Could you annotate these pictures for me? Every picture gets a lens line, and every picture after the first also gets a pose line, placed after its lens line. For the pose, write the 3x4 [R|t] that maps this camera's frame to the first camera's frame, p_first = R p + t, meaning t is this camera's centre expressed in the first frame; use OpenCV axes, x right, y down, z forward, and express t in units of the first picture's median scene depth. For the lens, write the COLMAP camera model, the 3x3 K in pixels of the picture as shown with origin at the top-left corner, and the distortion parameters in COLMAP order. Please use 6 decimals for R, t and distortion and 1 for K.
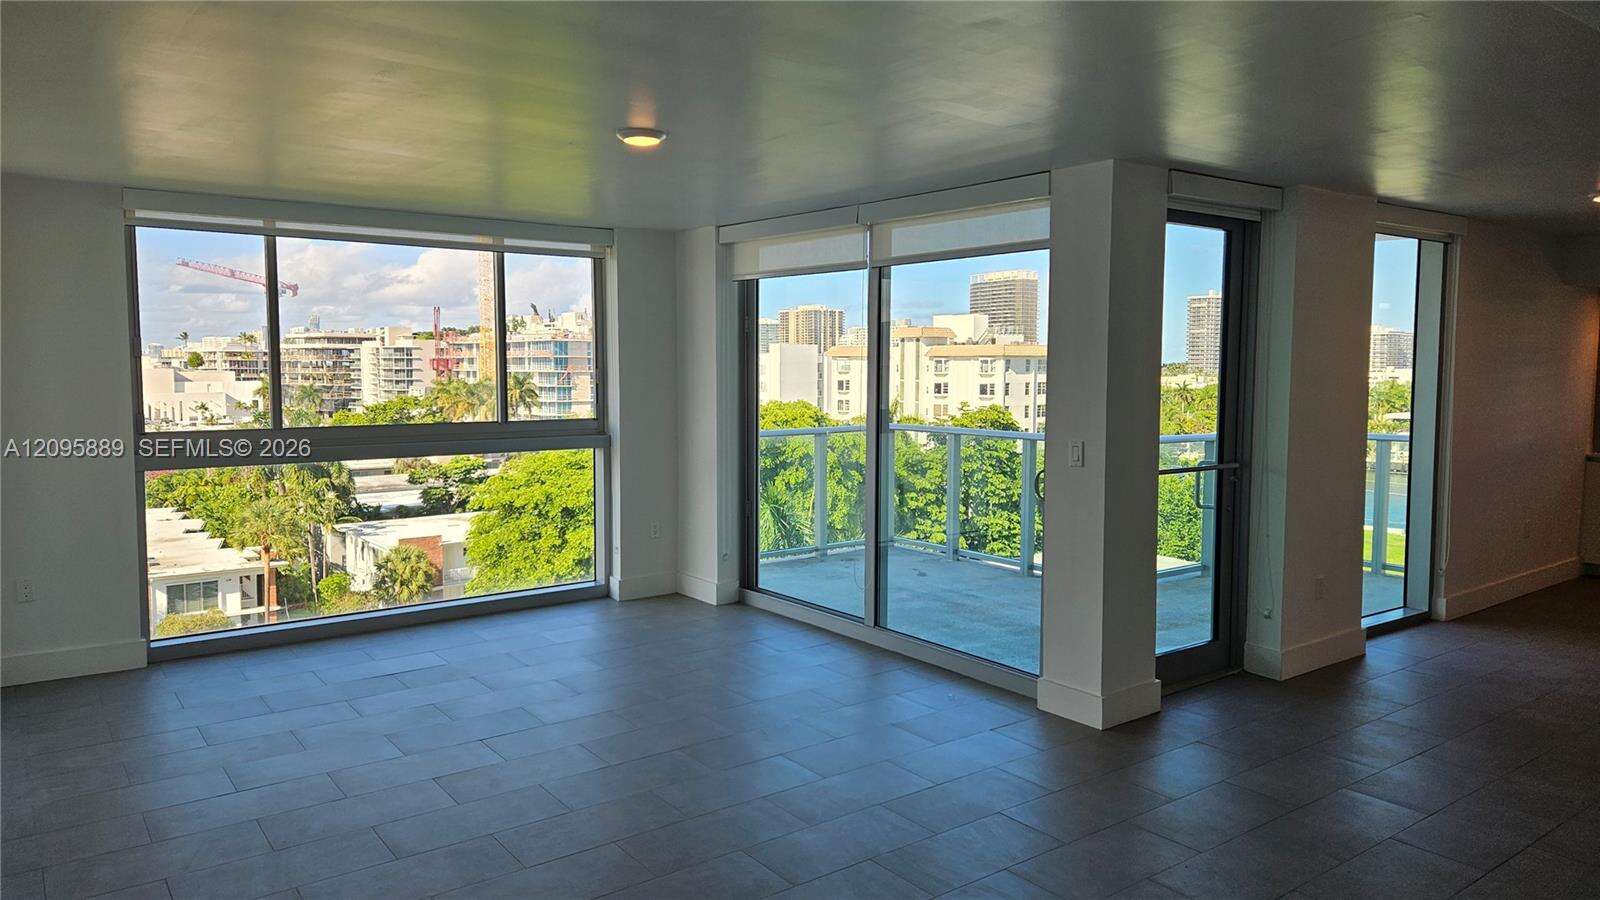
lens RADIAL K [[1083.2, 0, 803.4], [0, 1083.2, 443.2], [0, 0, 1]] dist [0.075450, -0.055619]
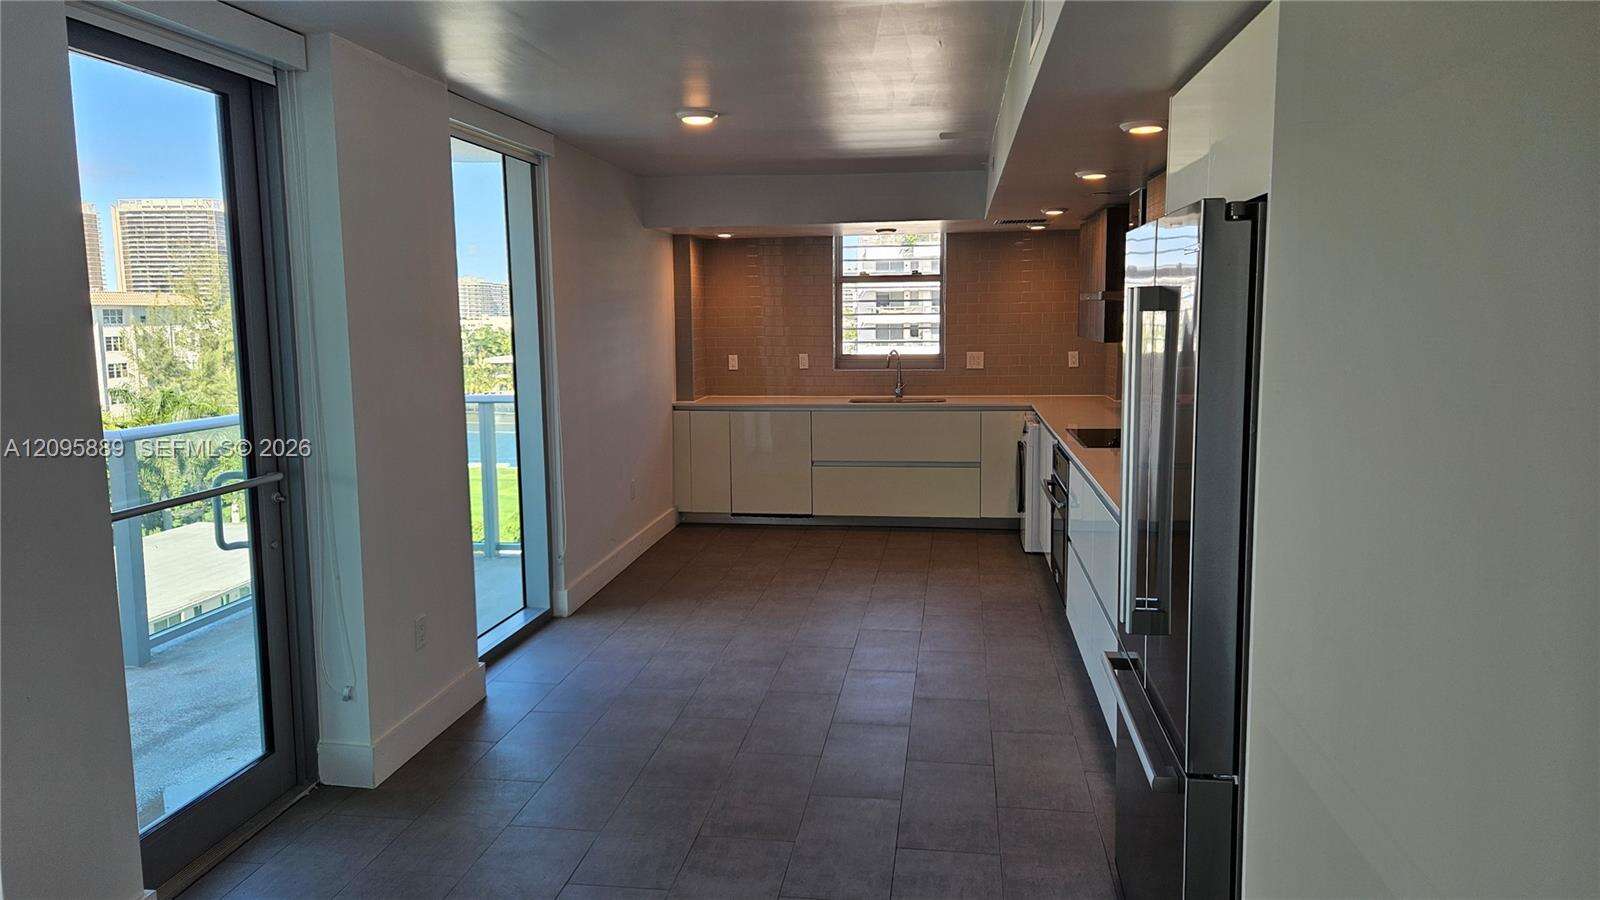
lens RADIAL K [[1083.2, 0, 785.7], [0, 1083.2, 444.4], [0, 0, 1]] dist [0.075450, -0.055619]
pose [[0.727436, -0.094945, 0.679575, 0.037553], [0.062773, 0.995436, 0.071881, -0.005298], [-0.683298, -0.009630, 0.730076, 0.070644]]
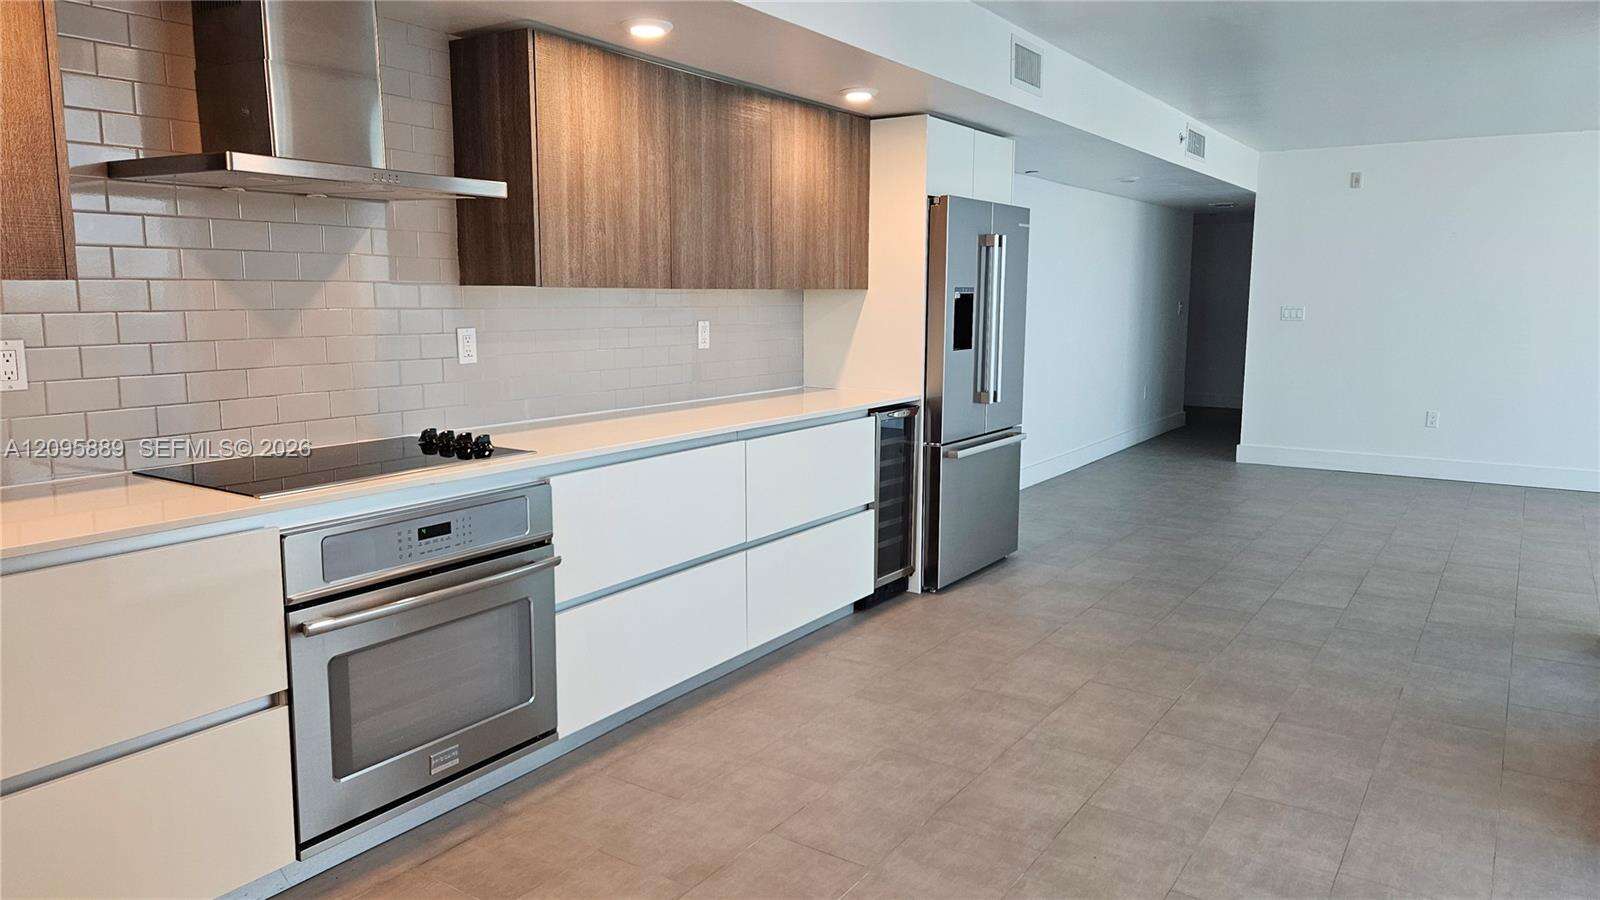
lens RADIAL K [[1083.2, 0, 792.8], [0, 1083.2, 449.5], [0, 0, 1]] dist [0.075450, -0.055619]
pose [[-0.948709, 0.039427, -0.313683, 0.219696], [-0.030986, 0.975821, 0.216365, -0.013381], [0.314629, 0.214987, -0.924548, 0.291061]]
